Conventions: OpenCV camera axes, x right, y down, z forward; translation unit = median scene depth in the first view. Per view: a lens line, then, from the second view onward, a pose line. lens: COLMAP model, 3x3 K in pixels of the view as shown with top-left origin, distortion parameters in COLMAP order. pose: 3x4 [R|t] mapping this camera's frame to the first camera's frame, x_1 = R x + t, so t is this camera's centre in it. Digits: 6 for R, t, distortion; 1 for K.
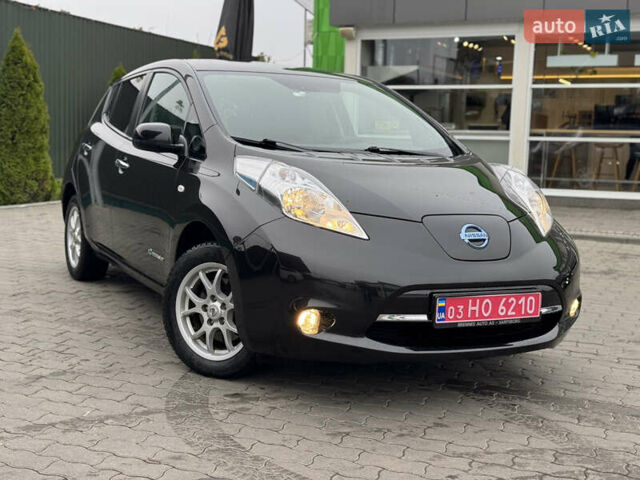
lens RADIAL K [[899.3, 0, 320.0], [0, 899.3, 240.0], [0, 0, 1]] dist [0.122006, 0.003082]
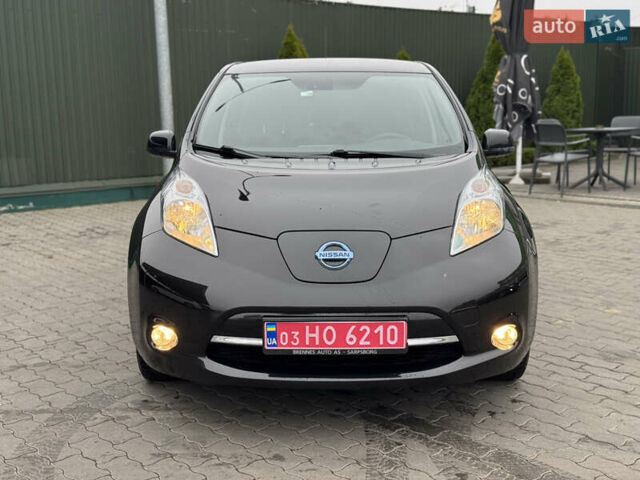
lens RADIAL K [[907.4, 0, 320.0], [0, 907.4, 240.0], [0, 0, 1]] dist [0.158244, -0.031760]
pose [[0.891180, 0.025039, -0.452958, 0.577560], [-0.010995, 0.999374, 0.033612, -0.050813], [0.453517, -0.024974, 0.890898, 0.178571]]
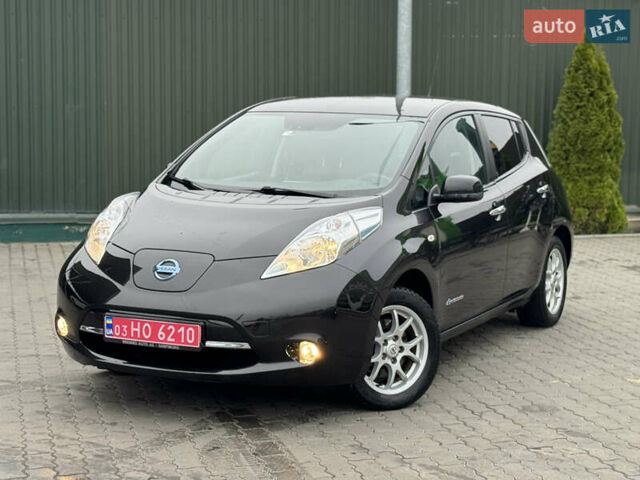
lens RADIAL K [[1376.3, 0, 301.2], [0, 1376.3, 239.9], [0, 0, 1]] dist [0.039553, 5.585100]
pose [[0.596176, 0.055696, -0.800919, 1.679085], [-0.084787, 0.996380, 0.006176, -0.067476], [0.798364, 0.064225, 0.598741, 0.090892]]
